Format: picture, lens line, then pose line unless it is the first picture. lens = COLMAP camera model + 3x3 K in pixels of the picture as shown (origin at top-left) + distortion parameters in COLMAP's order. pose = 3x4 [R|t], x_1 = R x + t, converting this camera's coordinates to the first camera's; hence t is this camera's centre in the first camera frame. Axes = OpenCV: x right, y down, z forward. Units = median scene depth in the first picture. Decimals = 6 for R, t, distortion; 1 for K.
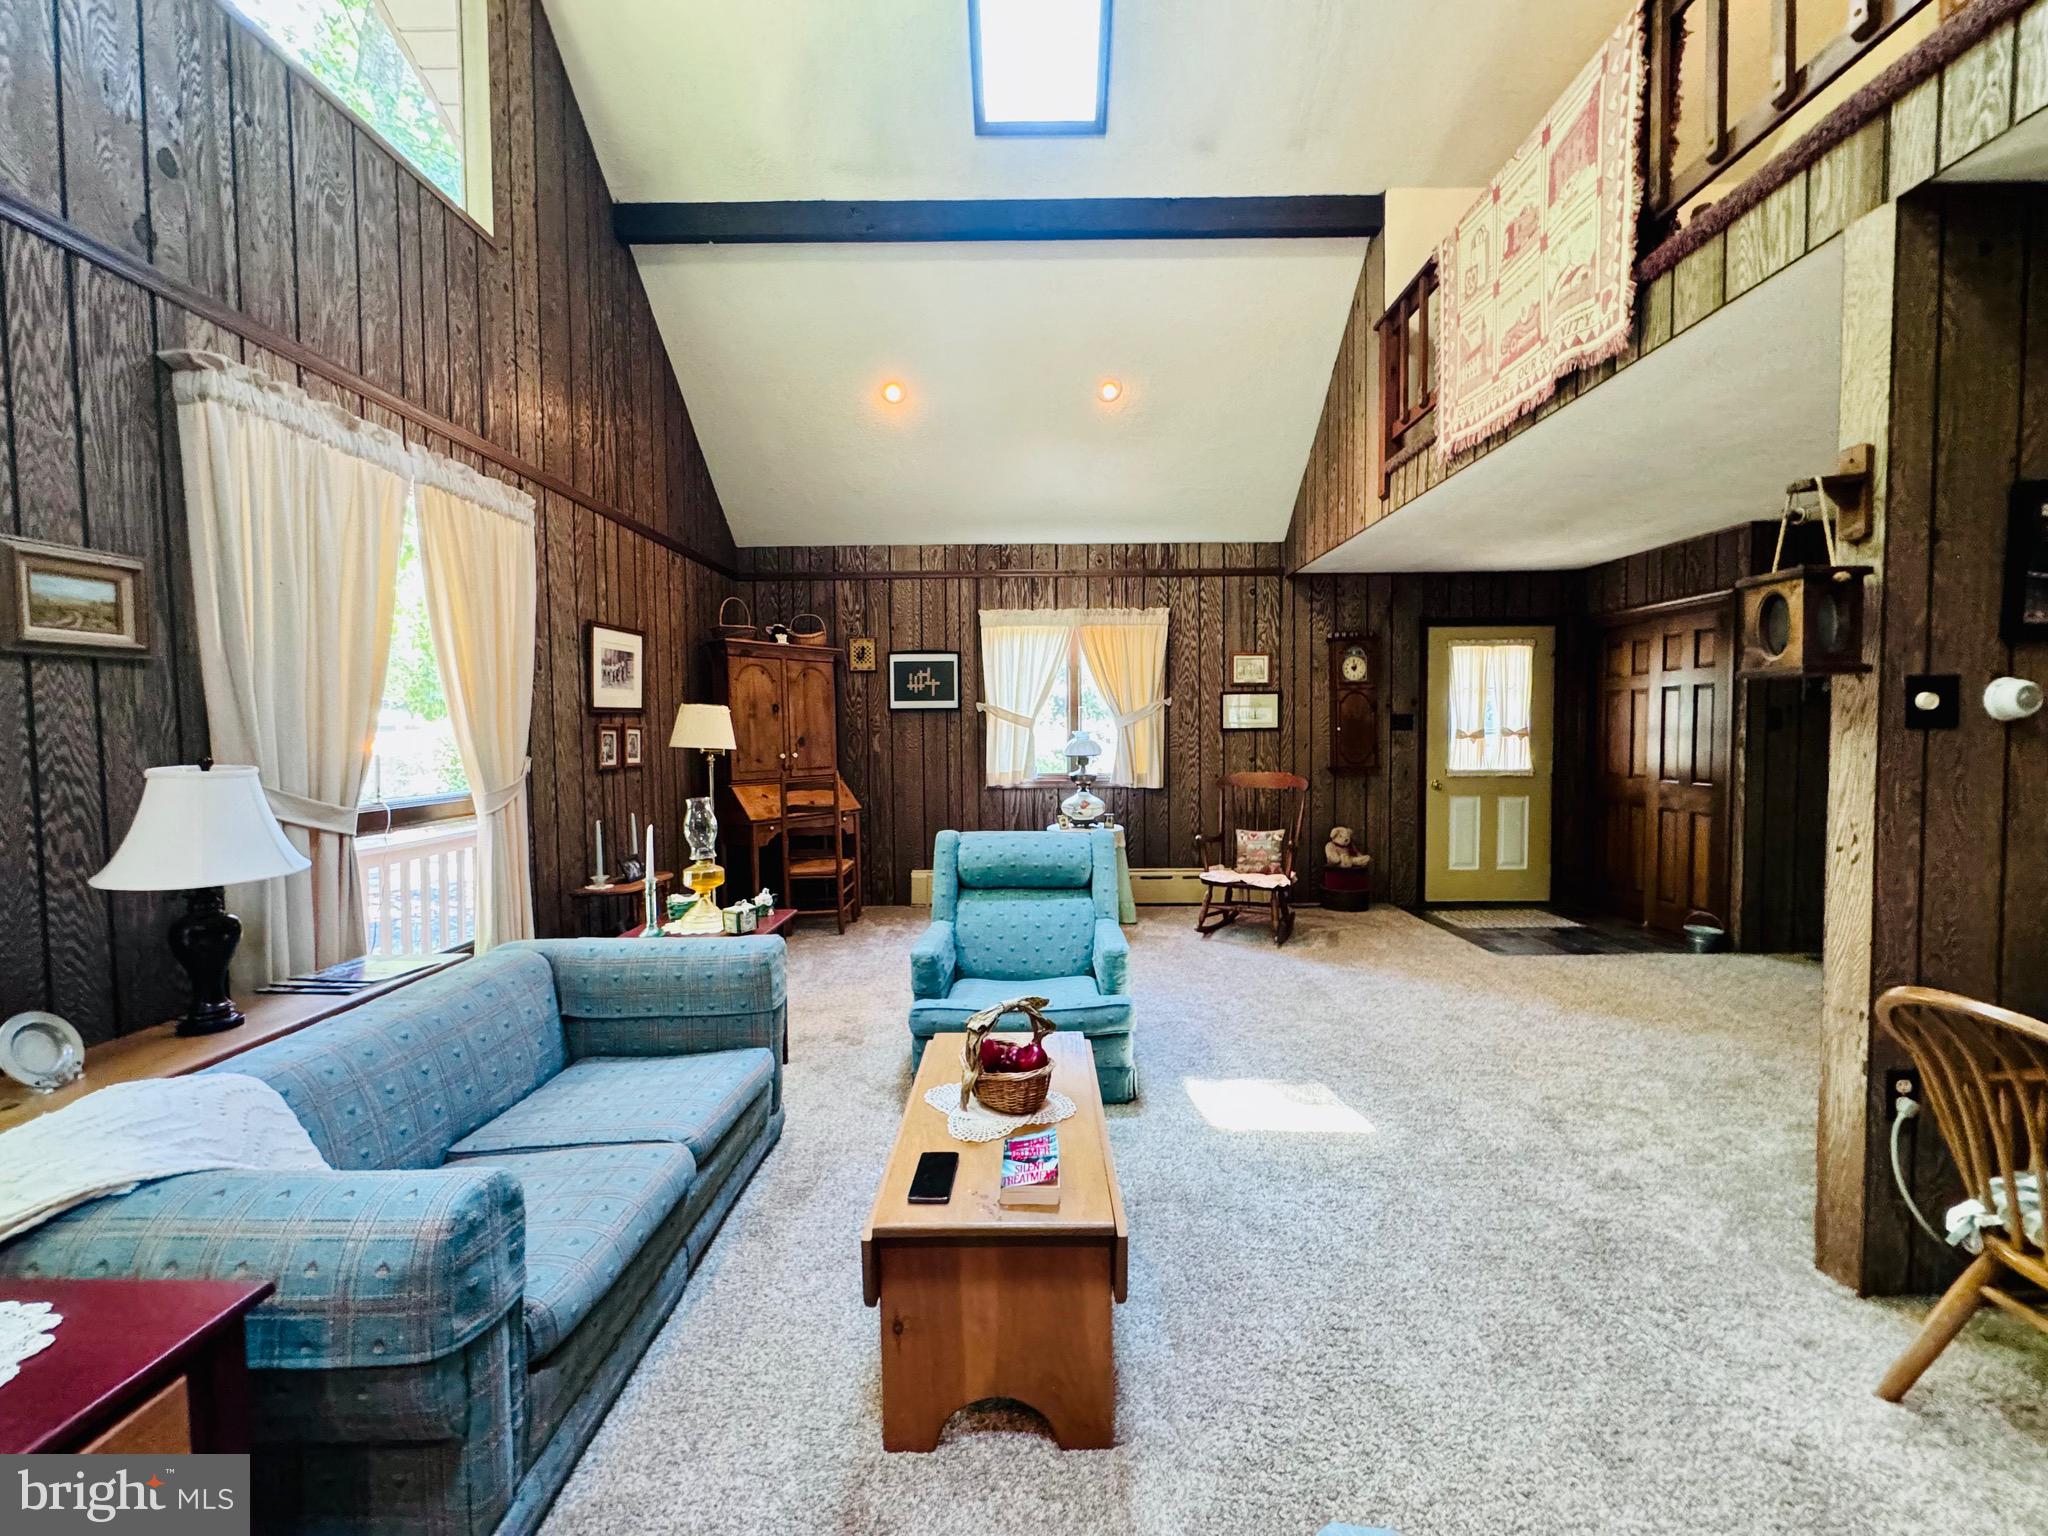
lens RADIAL K [[817.8, 0, 1025.2], [0, 817.8, 763.1], [0, 0, 1]] dist [-0.001931, -0.000226]
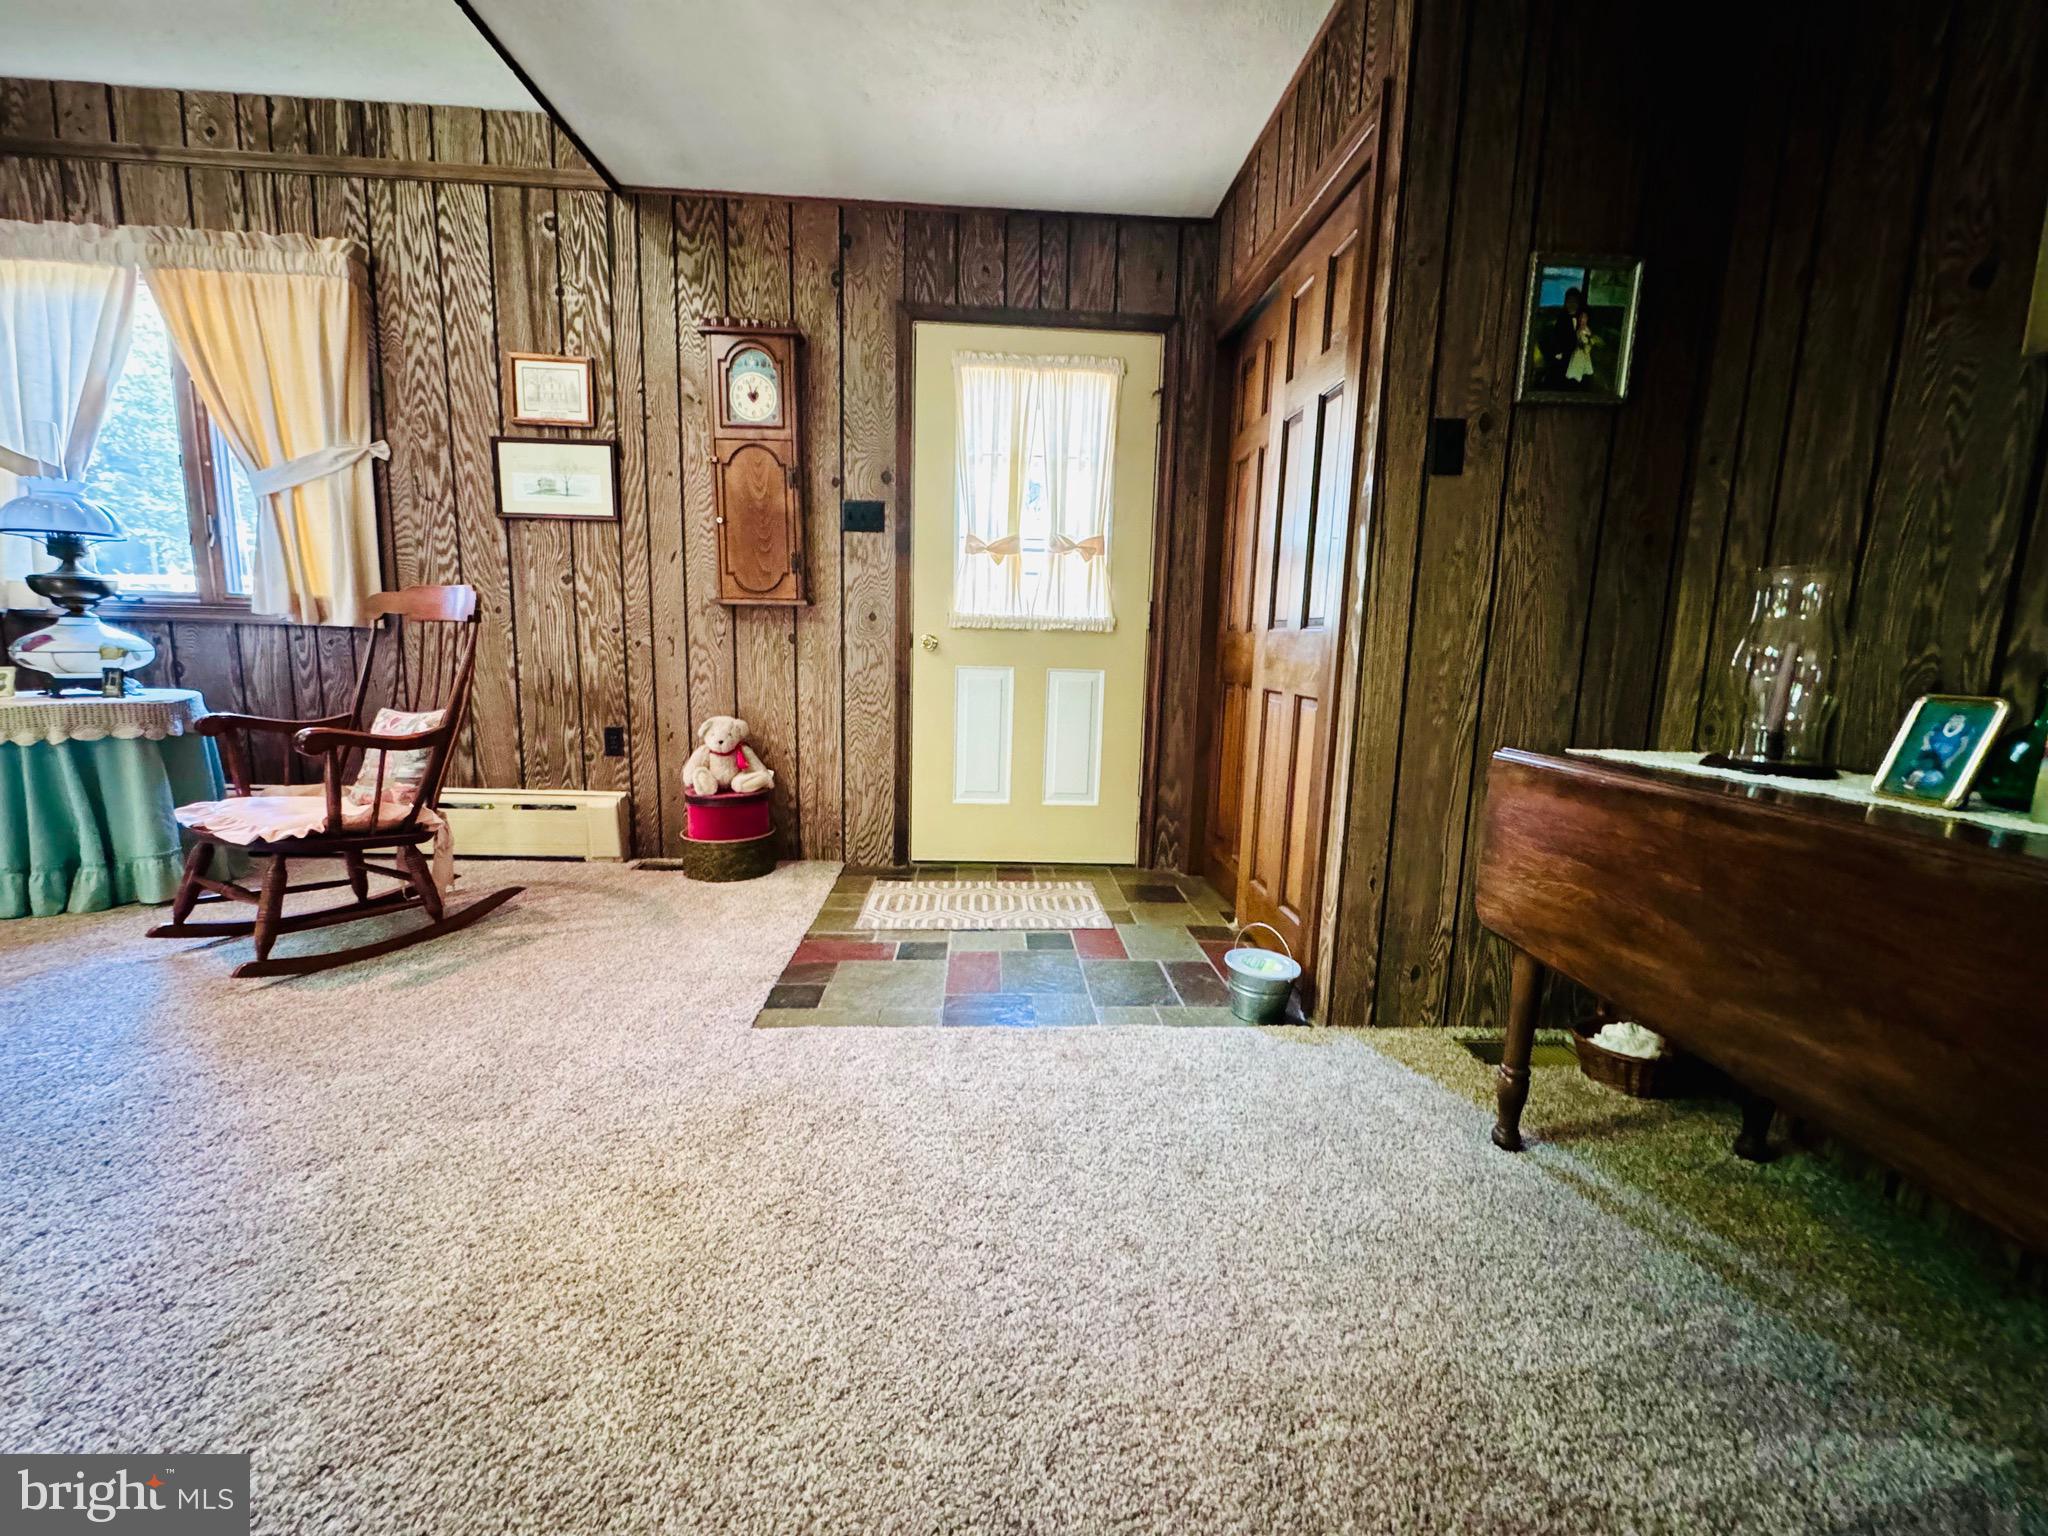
lens RADIAL K [[821.2, 0, 1030.1], [0, 821.2, 759.0], [0, 0, 1]] dist [-0.000204, 0.000428]
pose [[0.997469, 0.026957, 0.065802, 0.577949], [-0.033645, 0.994137, 0.102758, 0.048248], [-0.062646, -0.104712, 0.992528, 0.503774]]
